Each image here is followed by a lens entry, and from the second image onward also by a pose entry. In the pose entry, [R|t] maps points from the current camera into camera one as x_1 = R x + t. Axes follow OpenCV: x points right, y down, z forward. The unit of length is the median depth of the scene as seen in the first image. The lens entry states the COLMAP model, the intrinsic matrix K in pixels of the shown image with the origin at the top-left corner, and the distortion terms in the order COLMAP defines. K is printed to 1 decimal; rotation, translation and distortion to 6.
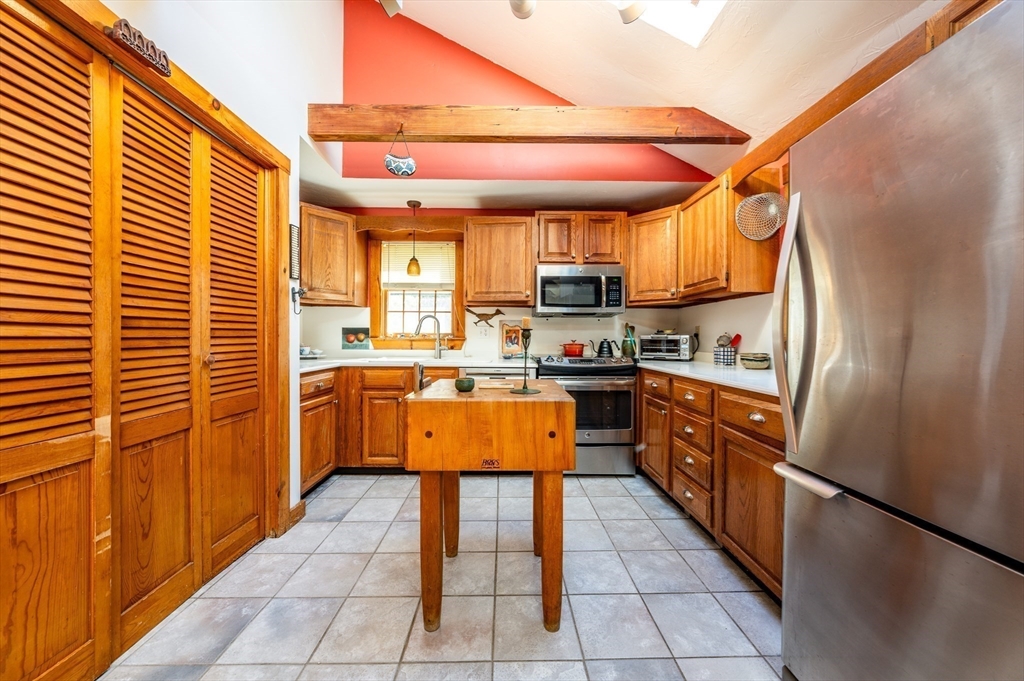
lens RADIAL K [[365.3, 0, 530.0], [0, 365.3, 337.3], [0, 0, 1]] dist [-0.003022, -0.000550]
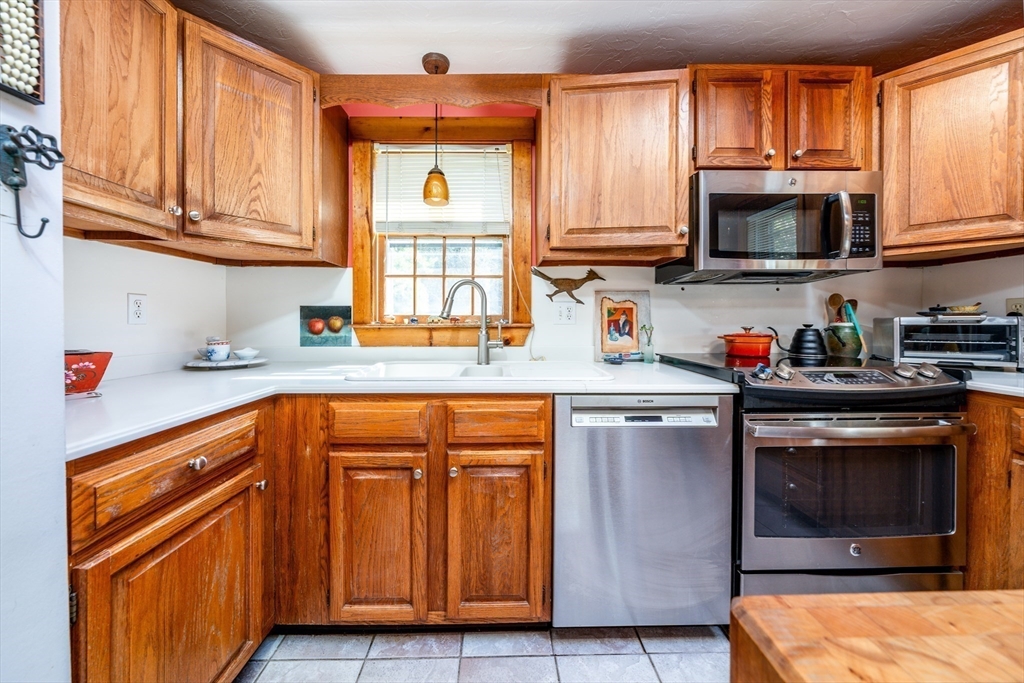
lens RADIAL K [[365.3, 0, 527.6], [0, 365.3, 321.6], [0, 0, 1]] dist [-0.003022, -0.000550]
pose [[0.999970, -0.005697, 0.005153, -0.211149], [0.005686, 0.999982, 0.002105, -0.003081], [-0.005165, -0.002076, 0.999985, 0.529176]]
